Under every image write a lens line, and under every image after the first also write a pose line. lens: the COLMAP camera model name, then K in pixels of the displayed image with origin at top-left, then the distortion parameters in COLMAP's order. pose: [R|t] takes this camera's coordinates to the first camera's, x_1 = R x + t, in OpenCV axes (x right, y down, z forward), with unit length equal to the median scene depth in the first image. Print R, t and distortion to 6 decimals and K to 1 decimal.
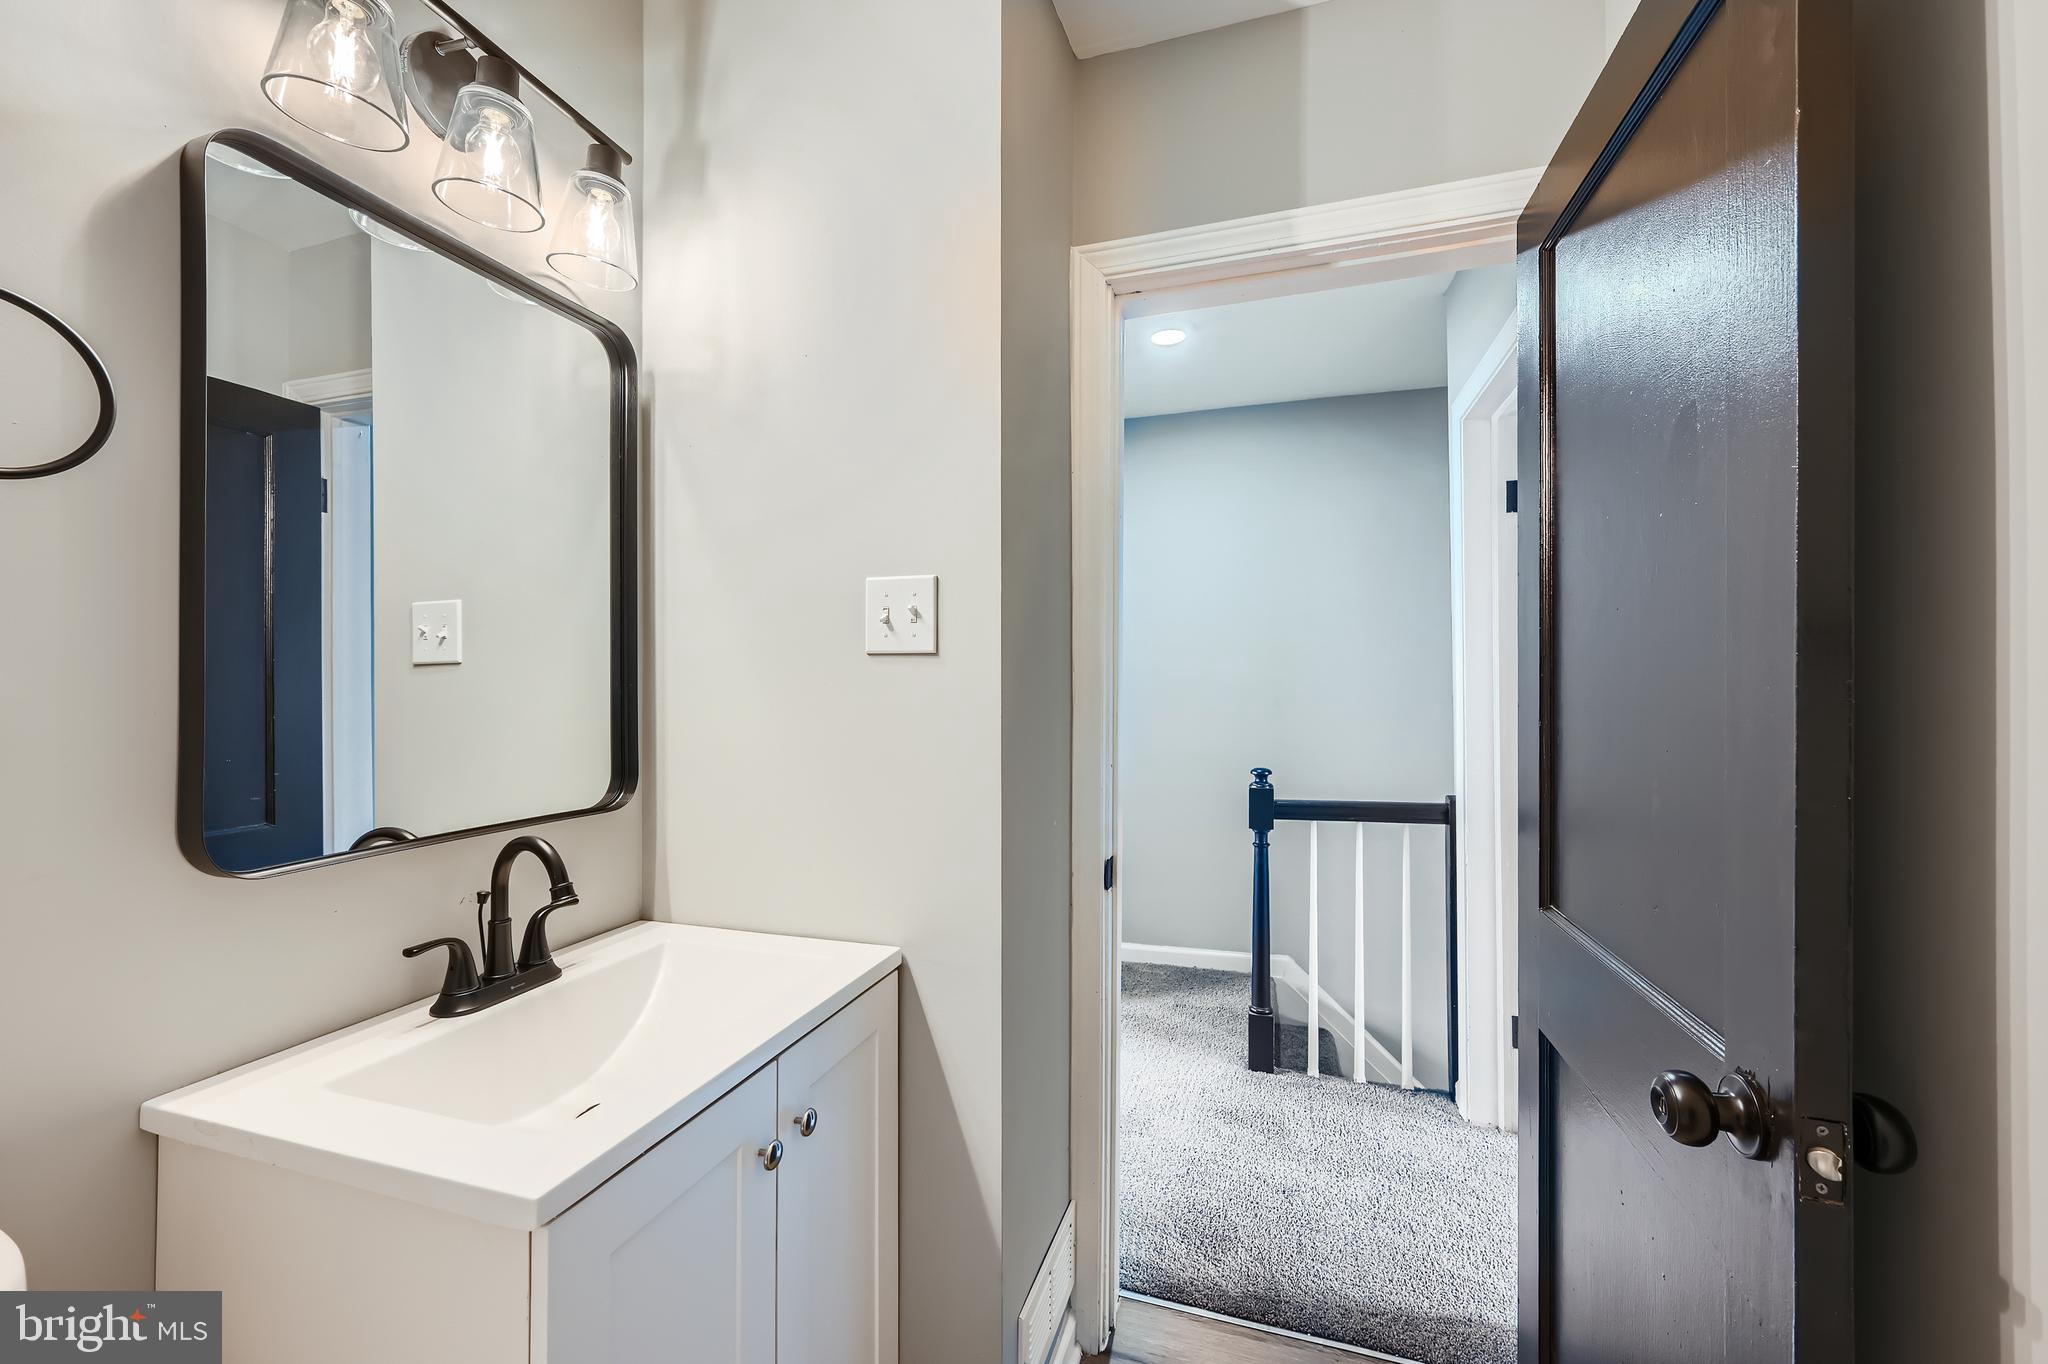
lens RADIAL K [[824.7, 0, 1010.4], [0, 824.7, 696.0], [0, 0, 1]] dist [-0.000866, -0.000106]
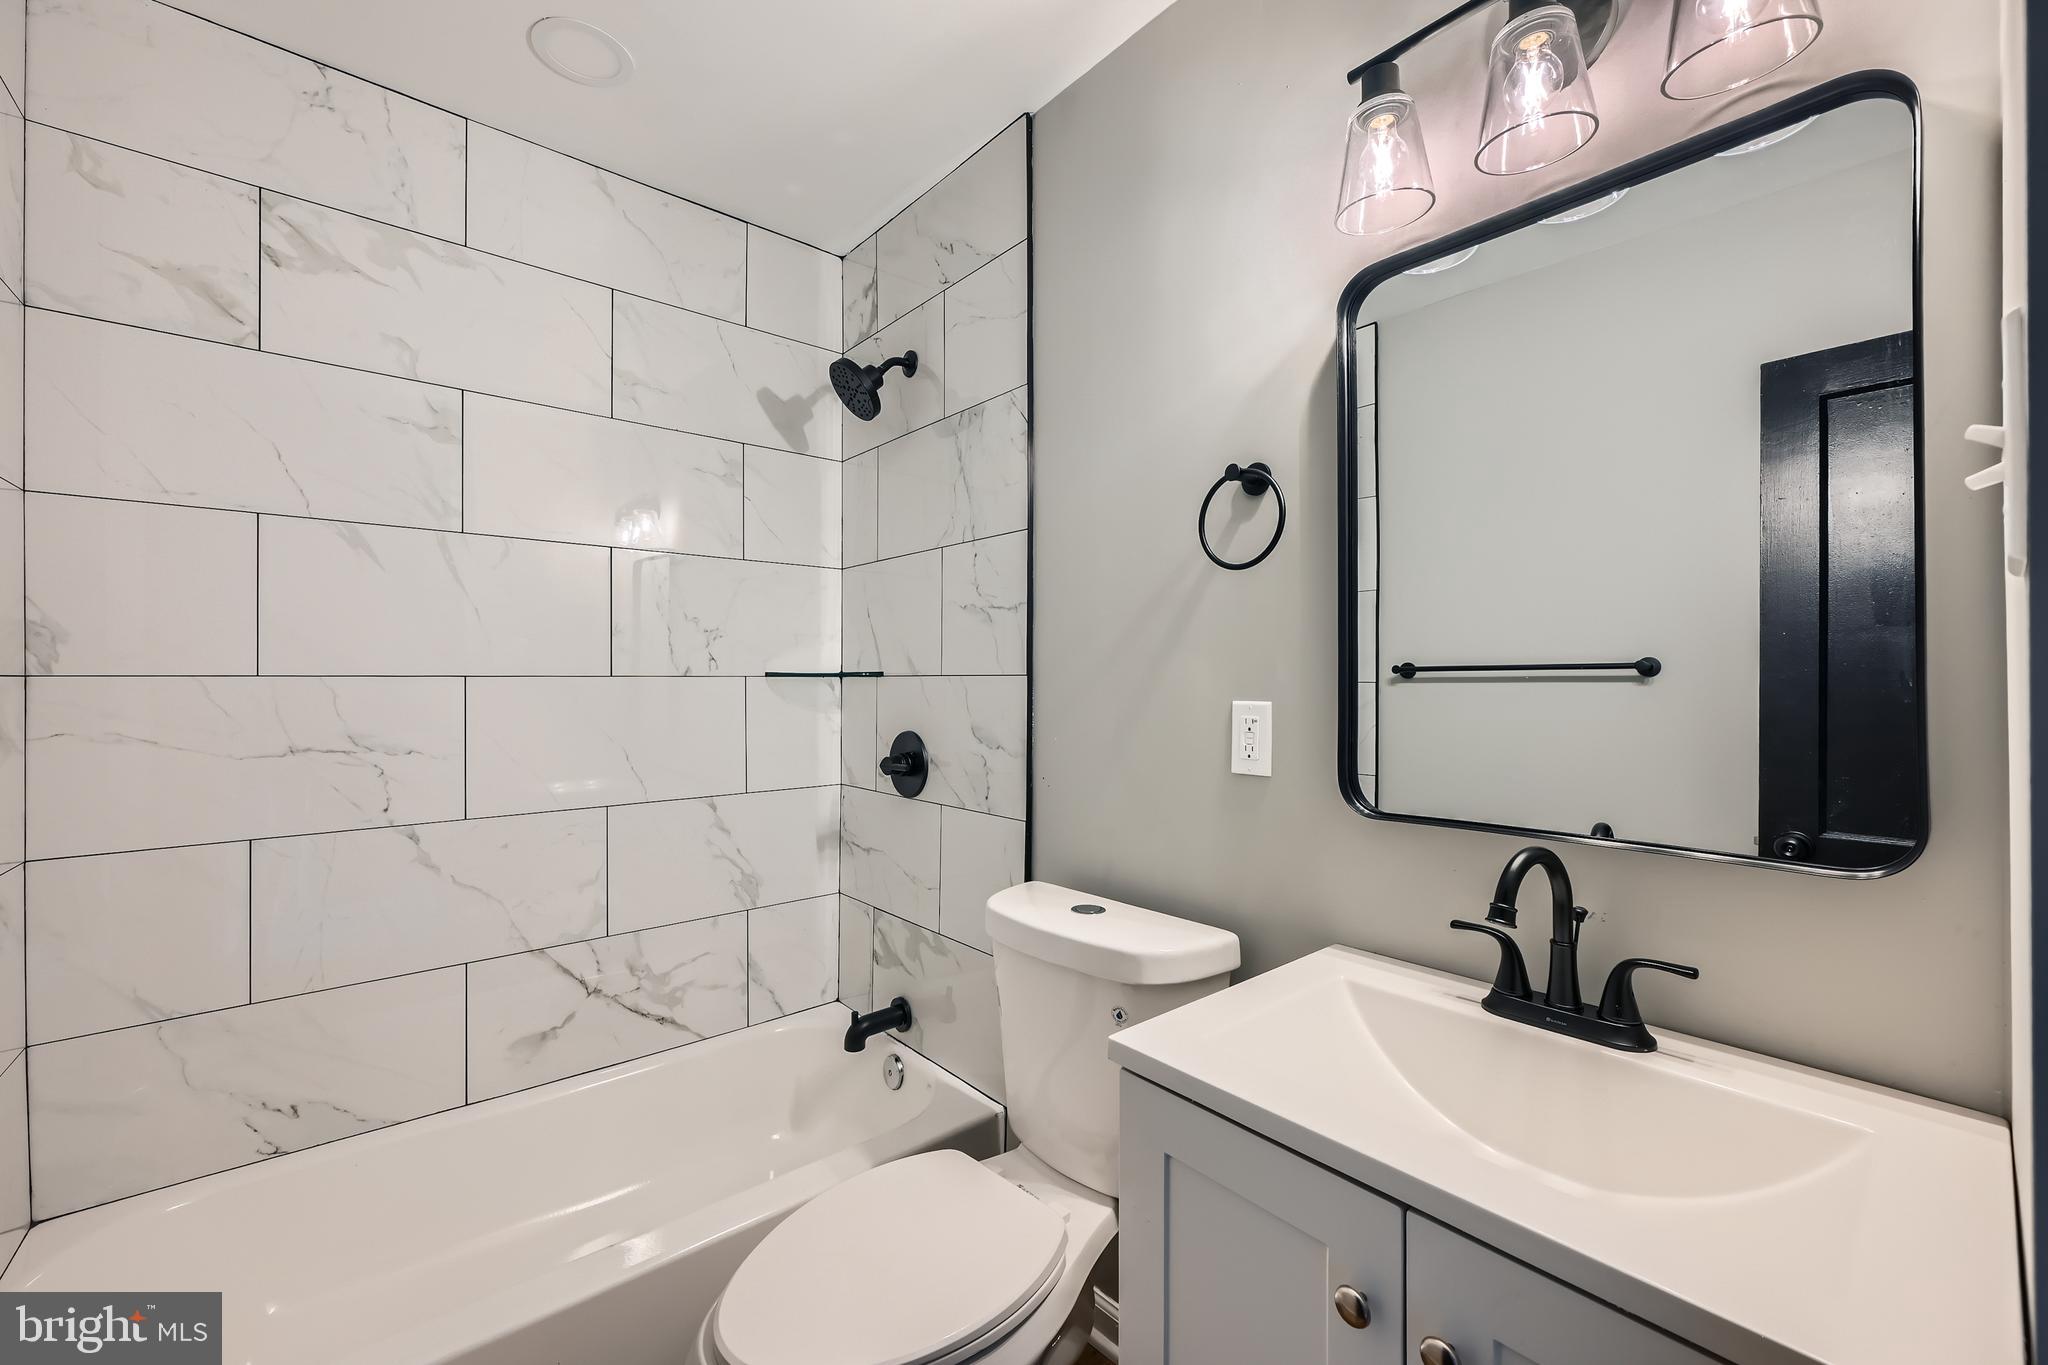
lens RADIAL K [[824.7, 0, 1010.4], [0, 824.7, 696.5], [0, 0, 1]] dist [-0.000866, -0.000106]
pose [[-0.523402, 0.024653, -0.851729, 0.461732], [-0.005759, 0.999456, 0.032468, -0.015031], [0.852066, 0.021899, -0.522975, 1.024704]]
